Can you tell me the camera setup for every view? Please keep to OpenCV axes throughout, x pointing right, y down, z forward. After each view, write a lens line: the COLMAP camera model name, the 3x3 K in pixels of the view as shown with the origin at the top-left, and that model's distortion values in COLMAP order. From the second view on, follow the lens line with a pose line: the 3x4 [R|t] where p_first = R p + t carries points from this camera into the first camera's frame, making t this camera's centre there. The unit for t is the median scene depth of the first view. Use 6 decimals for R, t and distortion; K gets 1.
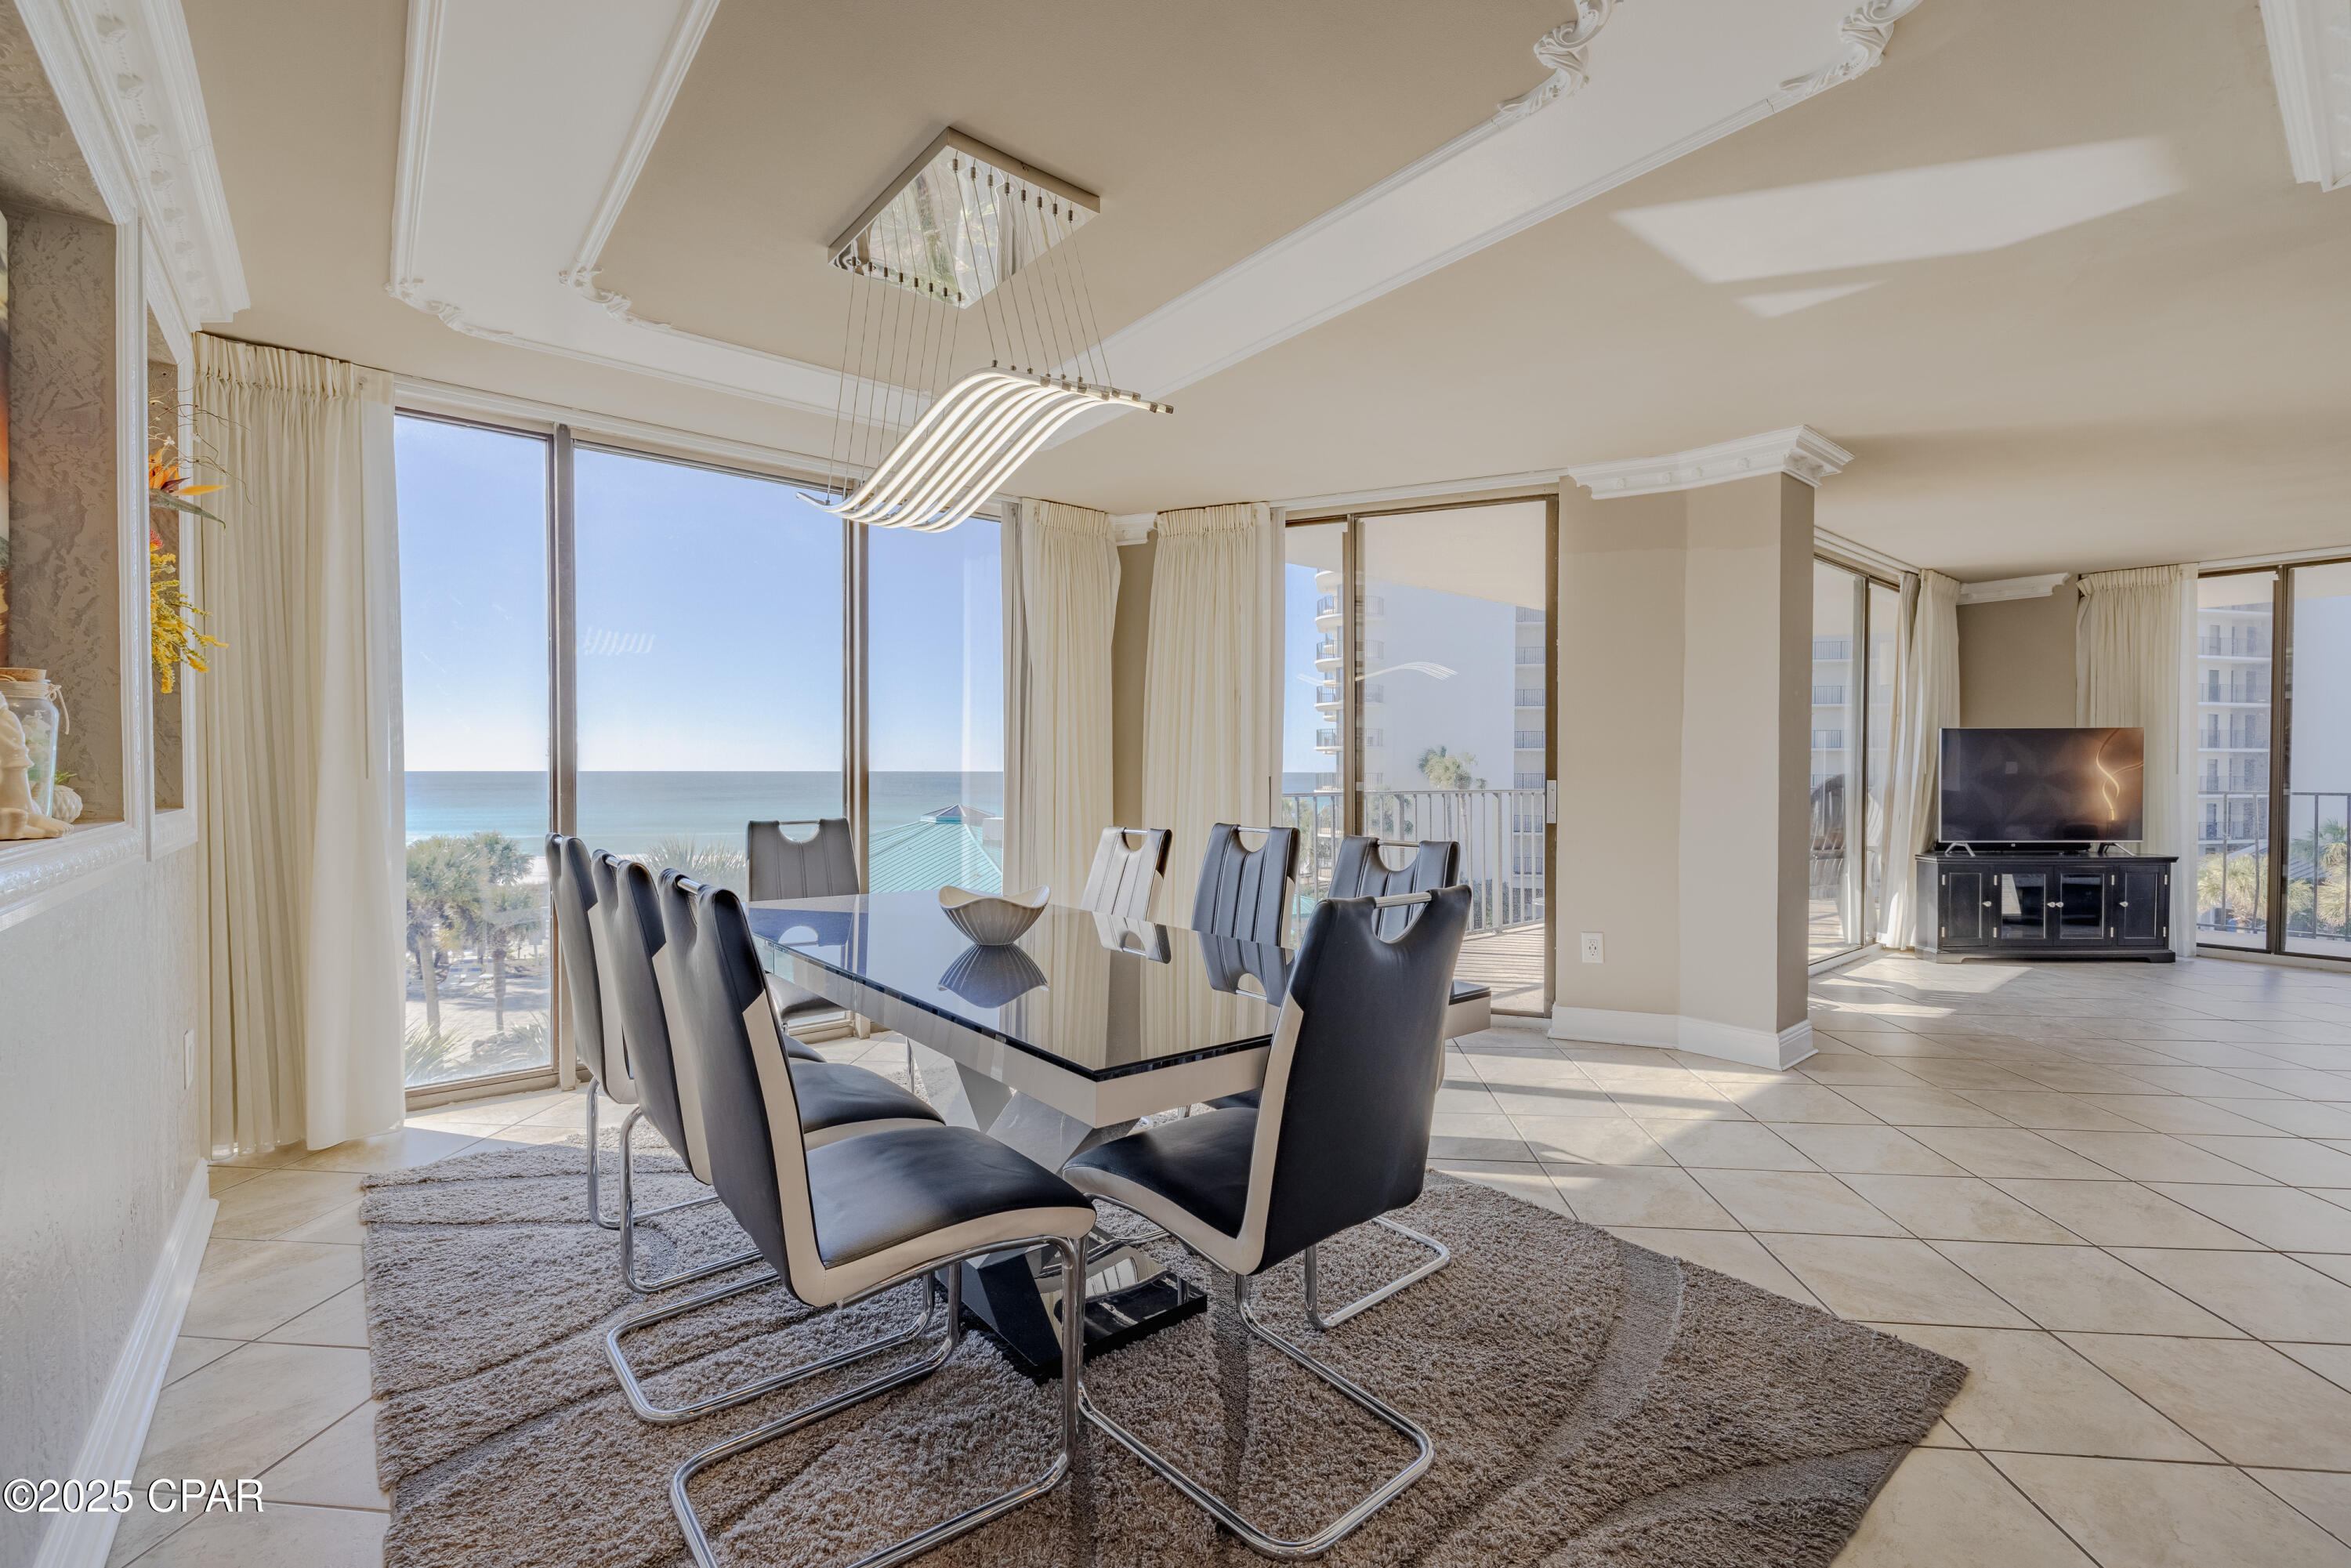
lens RADIAL K [[996.1, 0, 1173.1], [0, 996.1, 782.3], [0, 0, 1]] dist [0.000350, 0.000026]
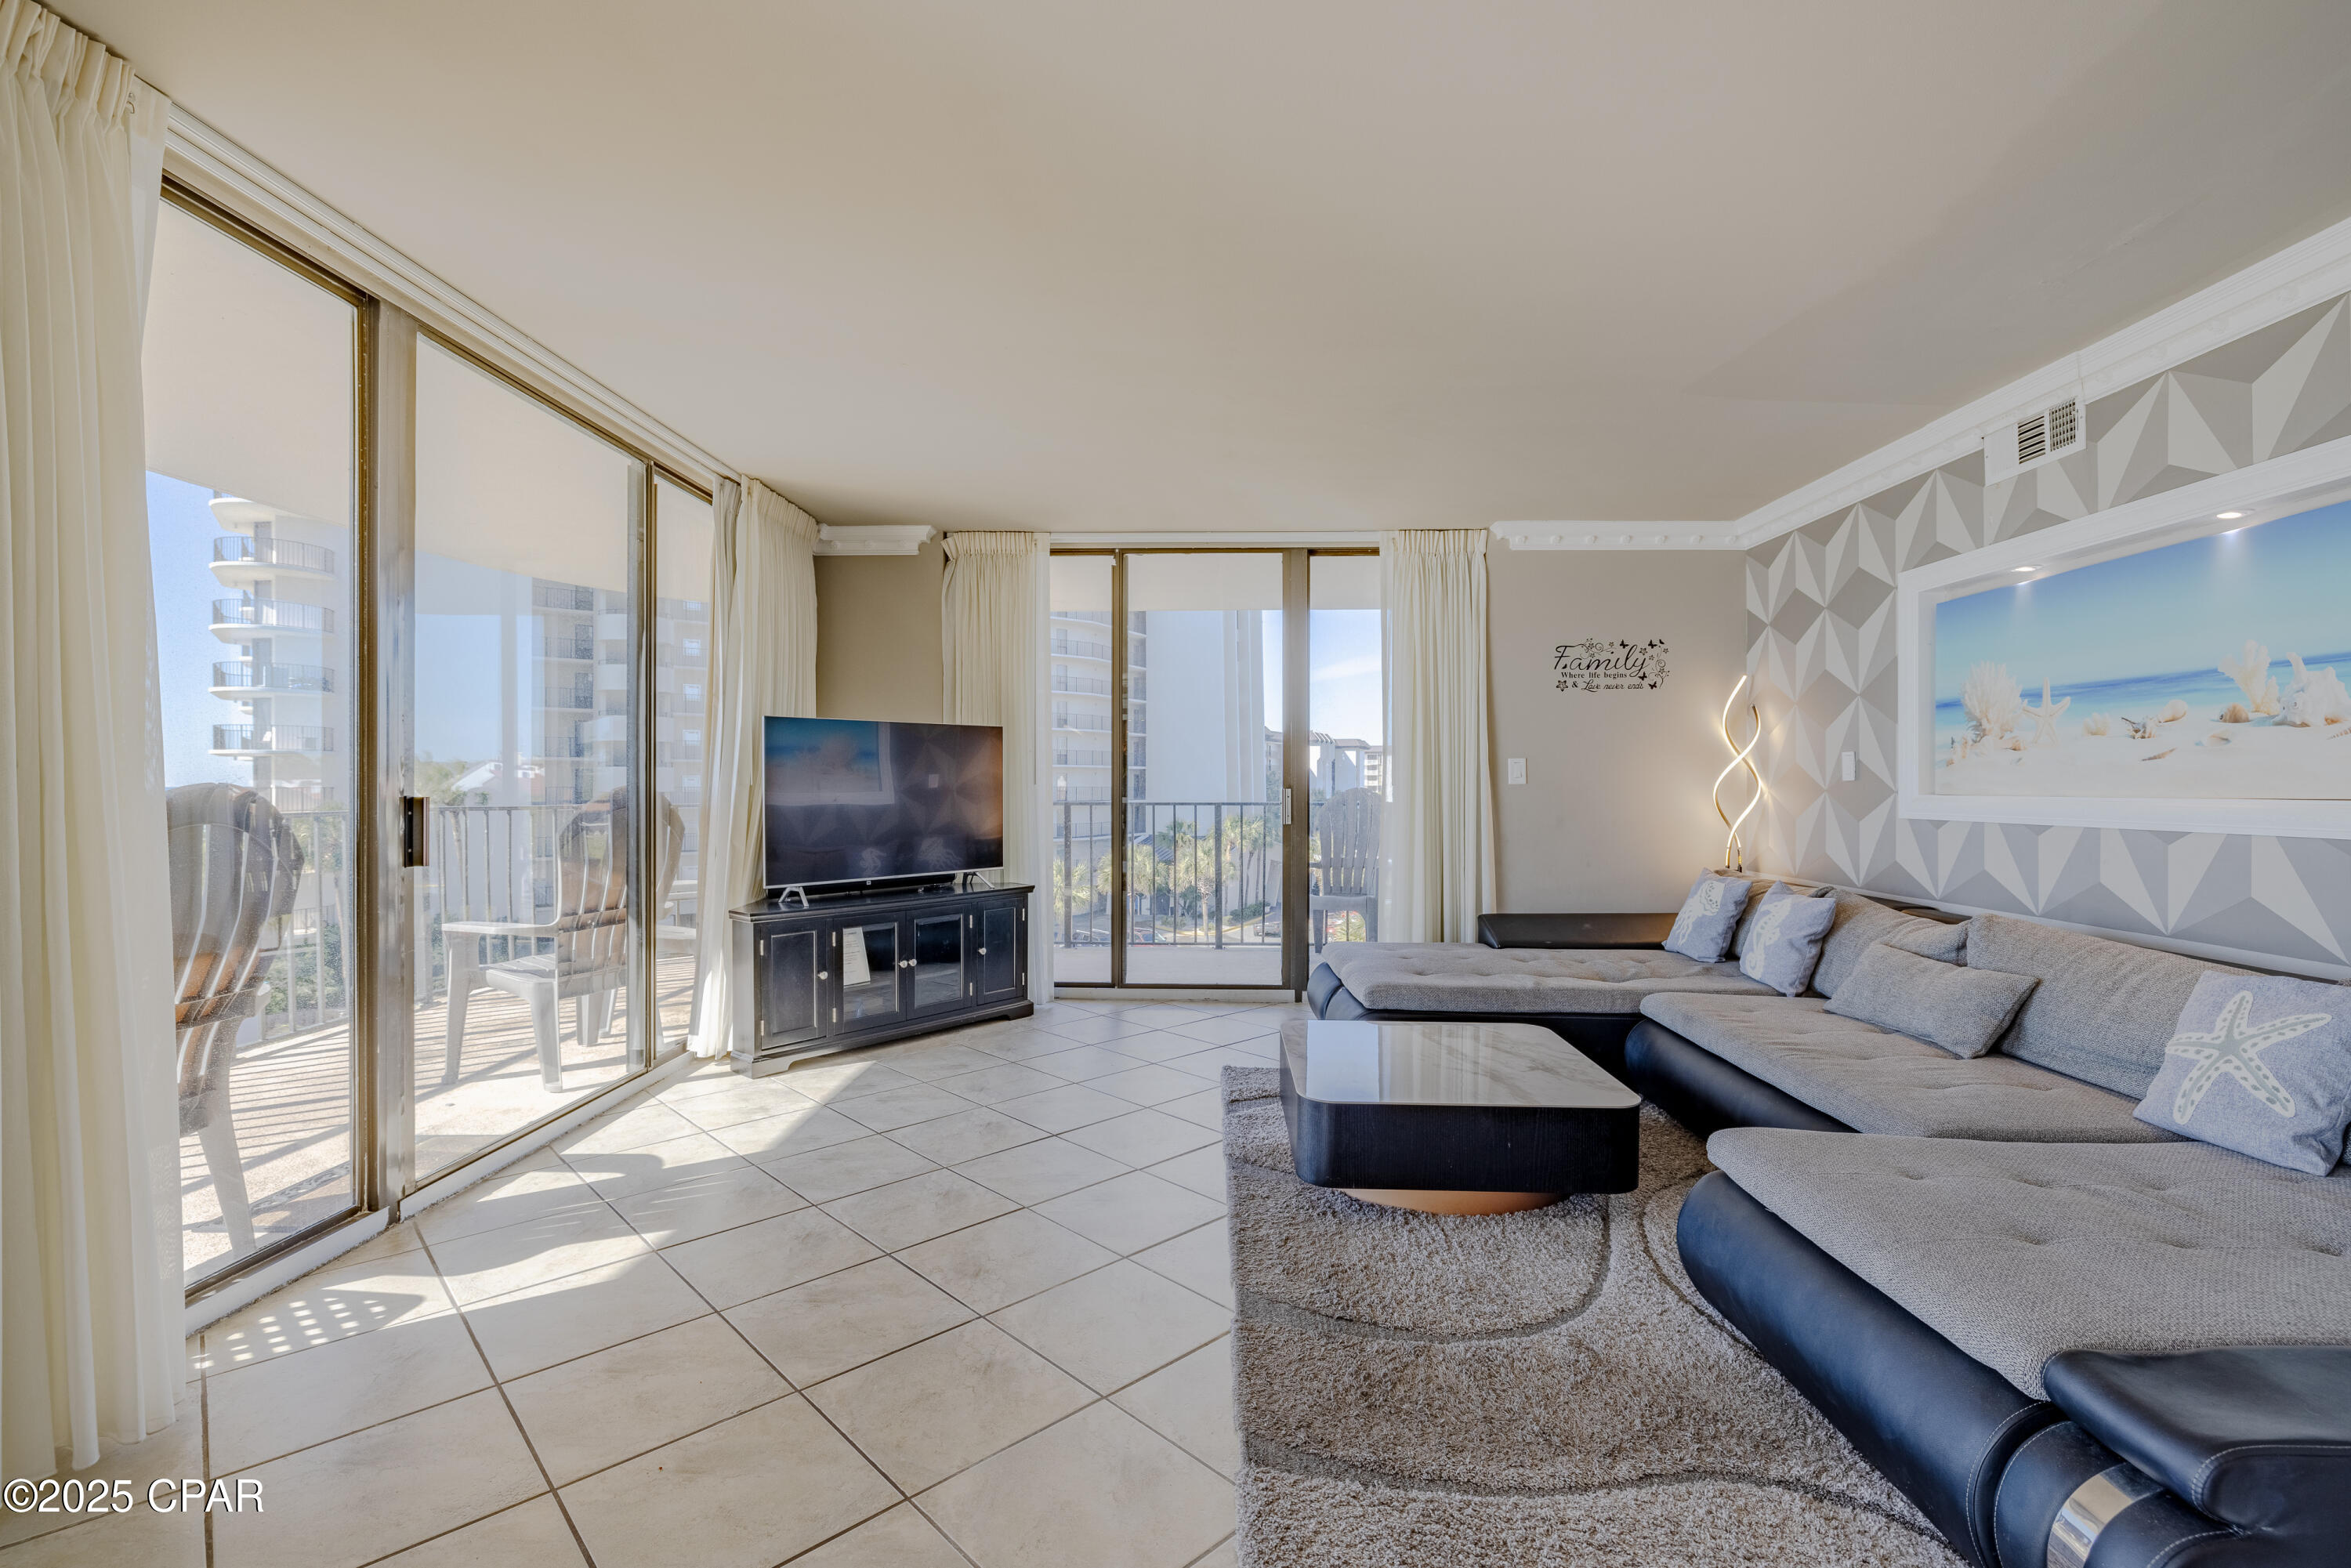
lens RADIAL K [[1039.5, 0, 1177.8], [0, 1039.5, 787.6], [0, 0, 1]] dist [-0.002163, 0.000067]
pose [[0.656415, -0.006108, 0.754375, 0.456927], [0.011868, 0.999927, -0.002231, -0.002445], [-0.754306, 0.010418, 0.656440, 0.361445]]
